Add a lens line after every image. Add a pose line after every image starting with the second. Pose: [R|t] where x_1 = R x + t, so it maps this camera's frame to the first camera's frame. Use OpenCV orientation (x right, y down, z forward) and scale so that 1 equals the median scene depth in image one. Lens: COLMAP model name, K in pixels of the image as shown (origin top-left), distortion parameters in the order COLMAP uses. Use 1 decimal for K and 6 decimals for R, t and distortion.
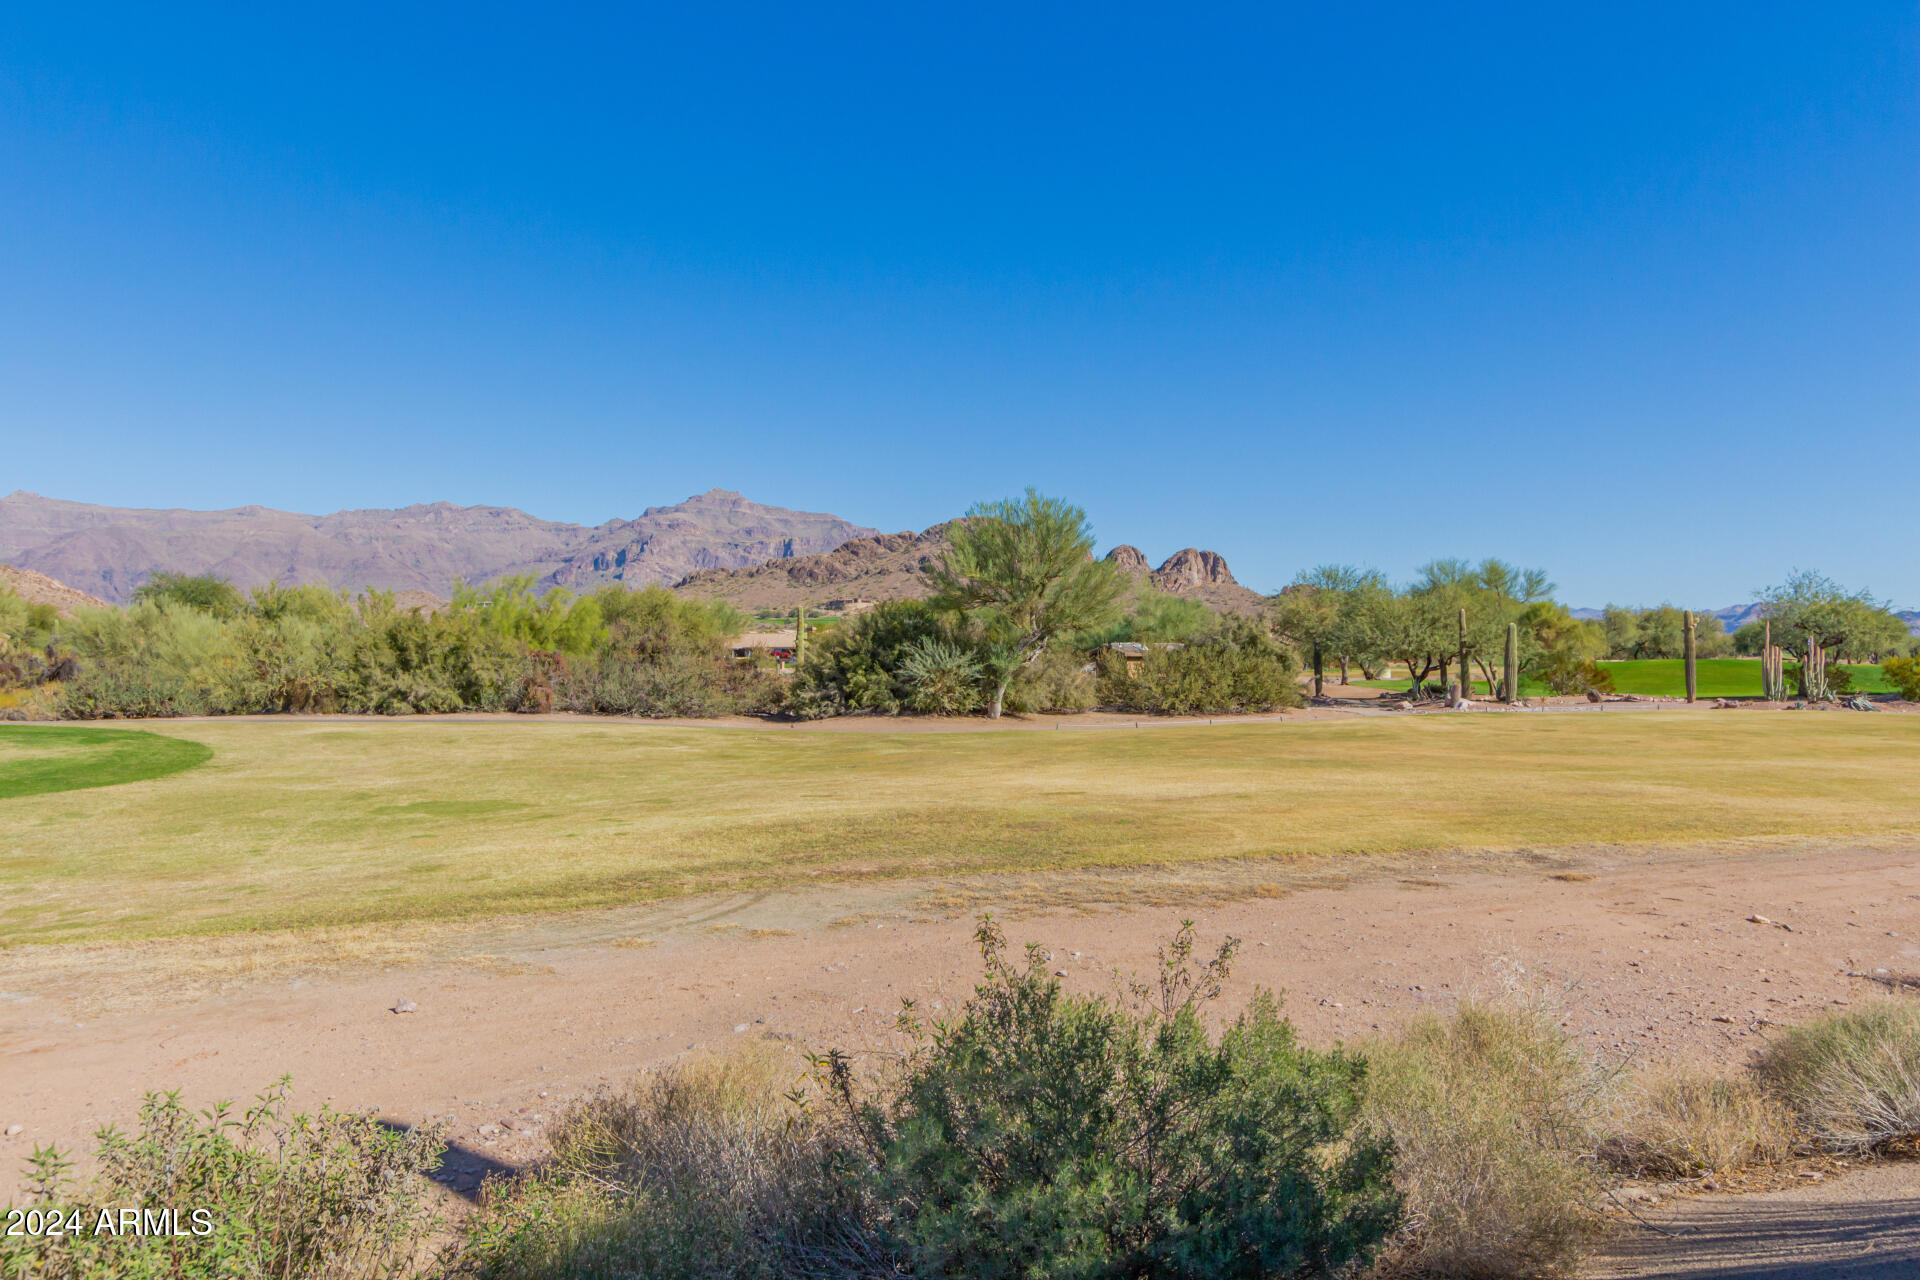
lens RADIAL K [[1369.5, 0, 965.2], [0, 1369.5, 648.2], [0, 0, 1]] dist [0.004175, -0.000874]
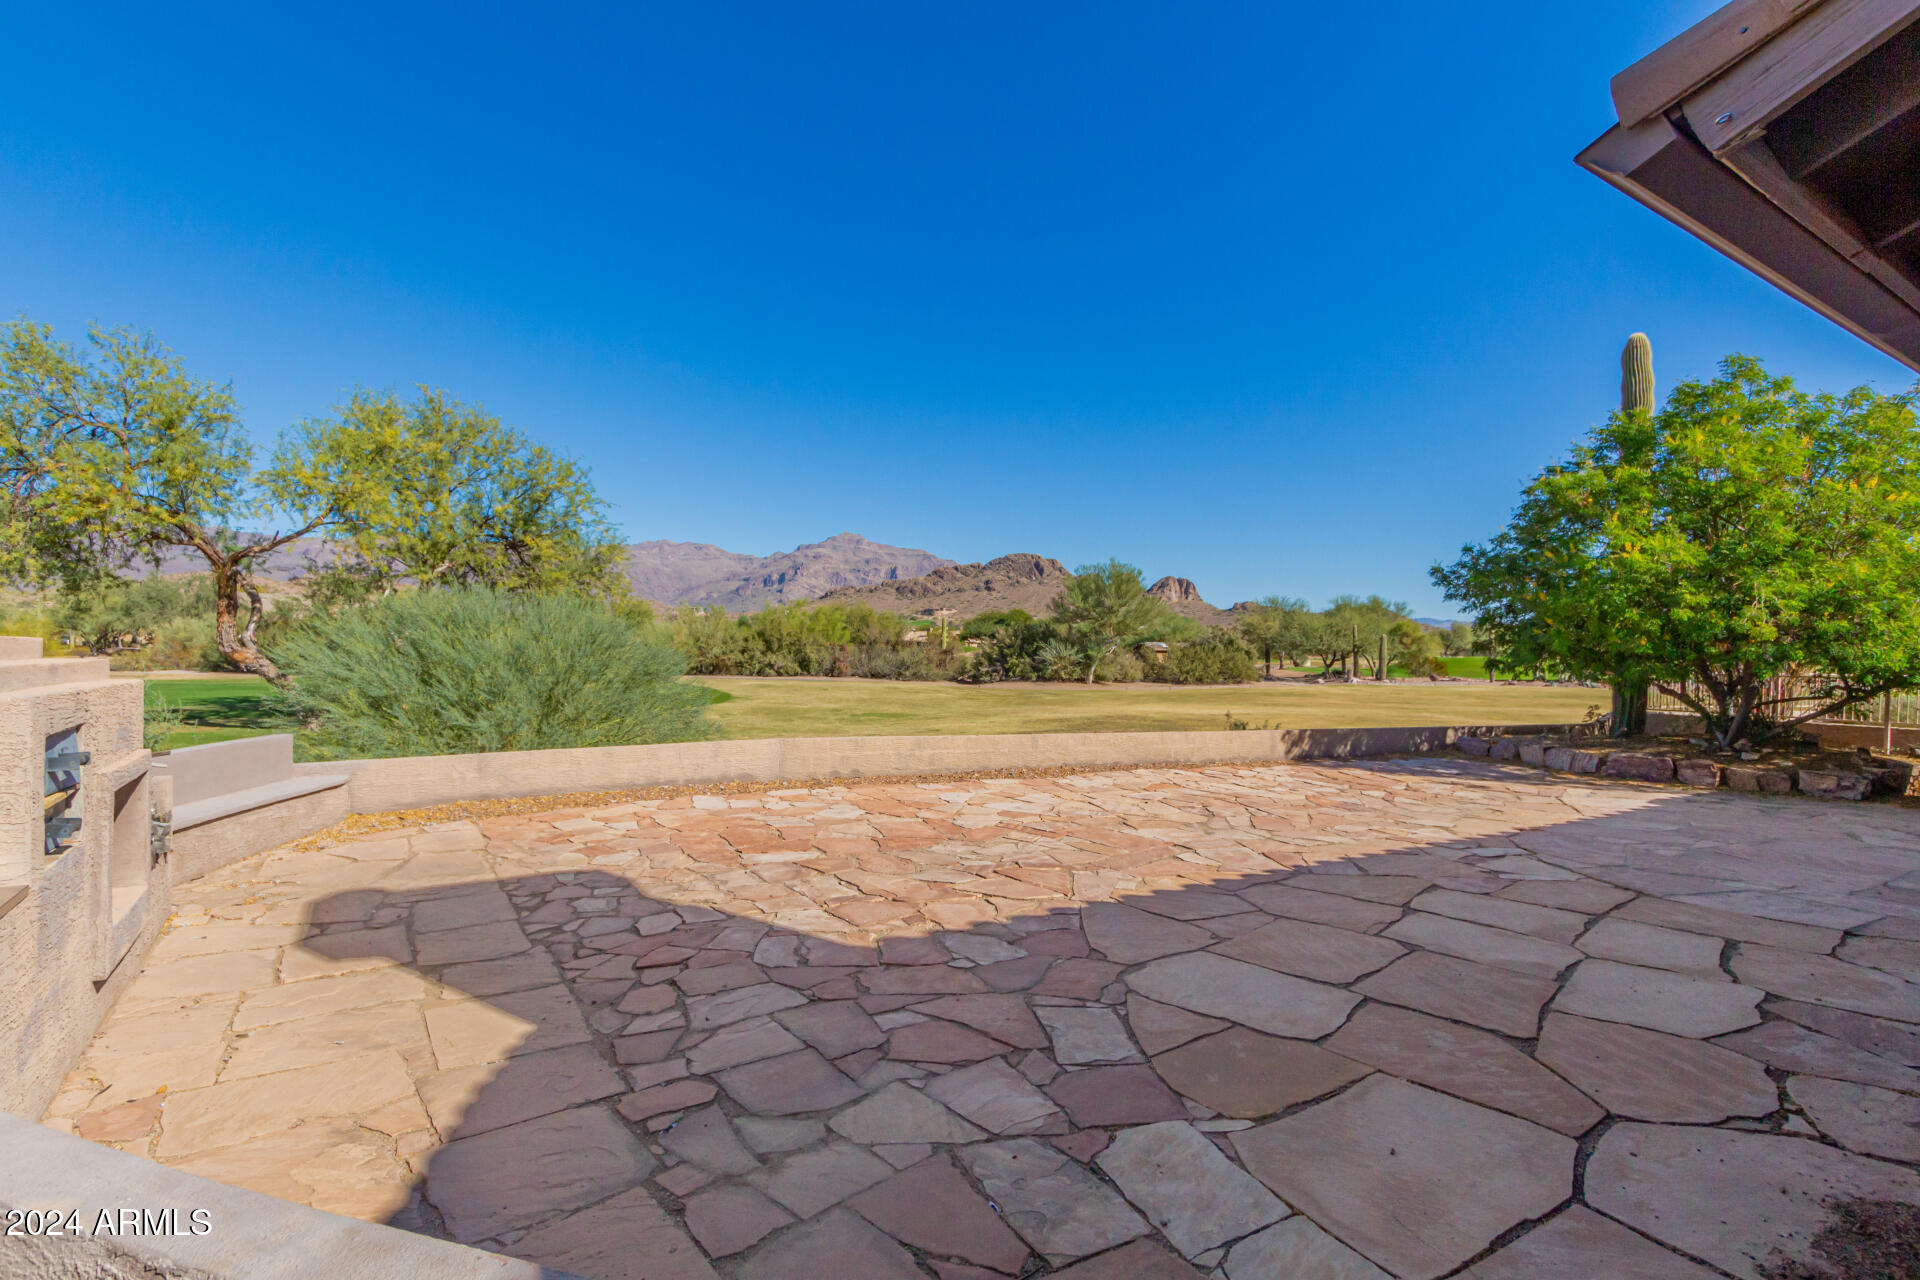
lens RADIAL K [[935.1, 0, 958.7], [0, 935.1, 648.3], [0, 0, 1]] dist [0.005148, 0.000677]
pose [[0.998302, 0.013967, -0.056549, -0.063421], [-0.013576, 0.999881, 0.007291, -0.001861], [0.056644, -0.006511, 0.998373, -0.191451]]
